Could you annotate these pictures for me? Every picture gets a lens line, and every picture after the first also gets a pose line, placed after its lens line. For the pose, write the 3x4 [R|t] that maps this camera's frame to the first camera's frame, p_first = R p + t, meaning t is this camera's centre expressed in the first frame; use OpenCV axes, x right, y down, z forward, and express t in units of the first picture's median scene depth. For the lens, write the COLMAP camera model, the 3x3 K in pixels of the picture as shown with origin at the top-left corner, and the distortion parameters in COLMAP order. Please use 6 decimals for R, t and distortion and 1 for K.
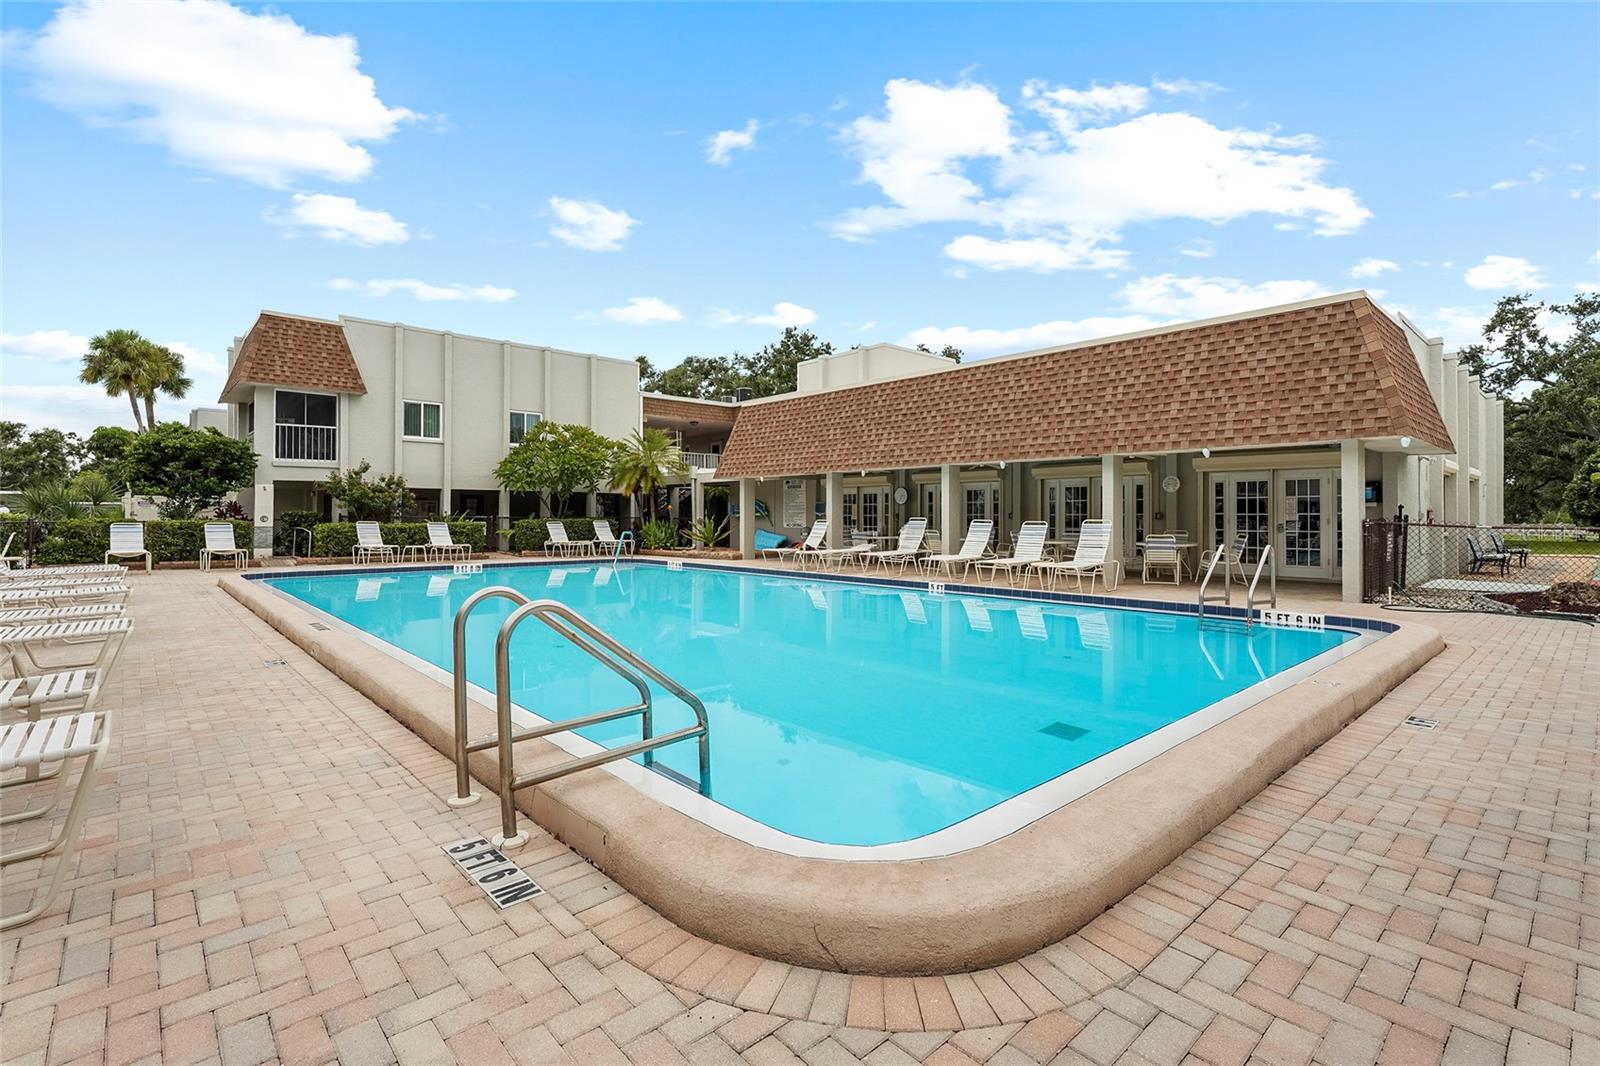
lens RADIAL K [[742.1, 0, 797.4], [0, 742.1, 523.1], [0, 0, 1]] dist [-0.002634, -0.000197]
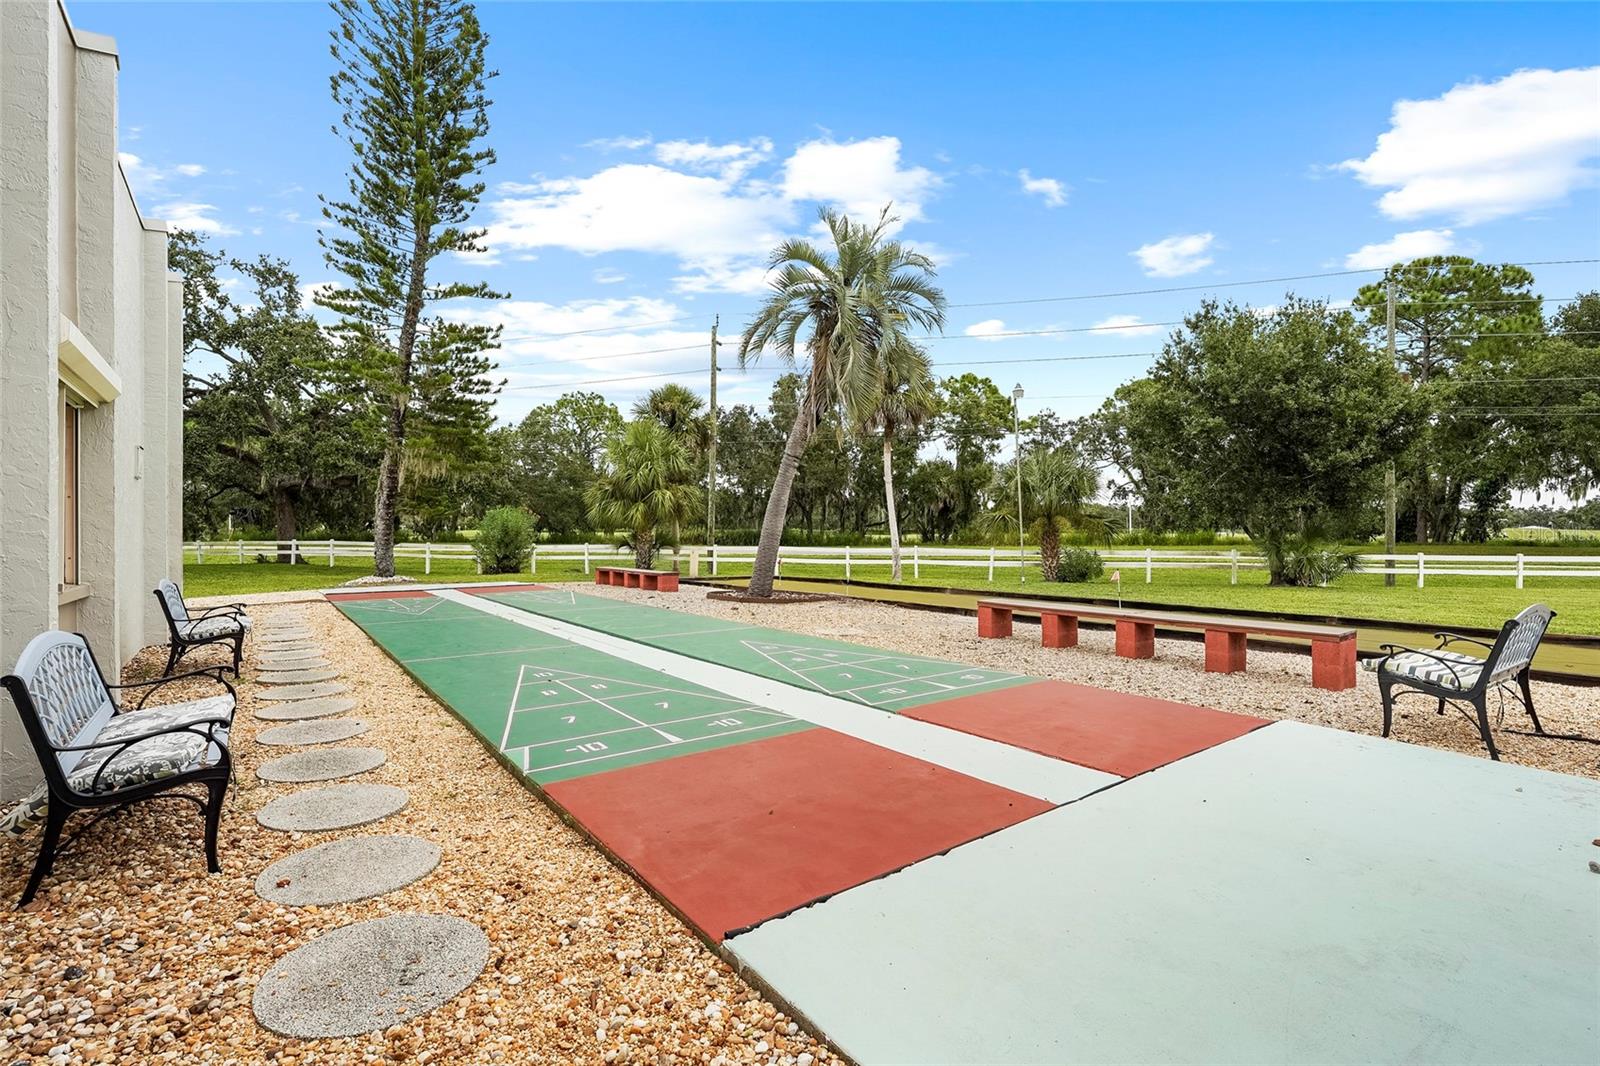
lens RADIAL K [[742.1, 0, 797.5], [0, 742.1, 534.7], [0, 0, 1]] dist [-0.002634, -0.000197]
pose [[0.101320, 0.007027, 0.994829, 0.312123], [0.003392, 0.999967, -0.007409, 0.001317], [-0.994848, 0.004126, 0.101293, 0.336600]]
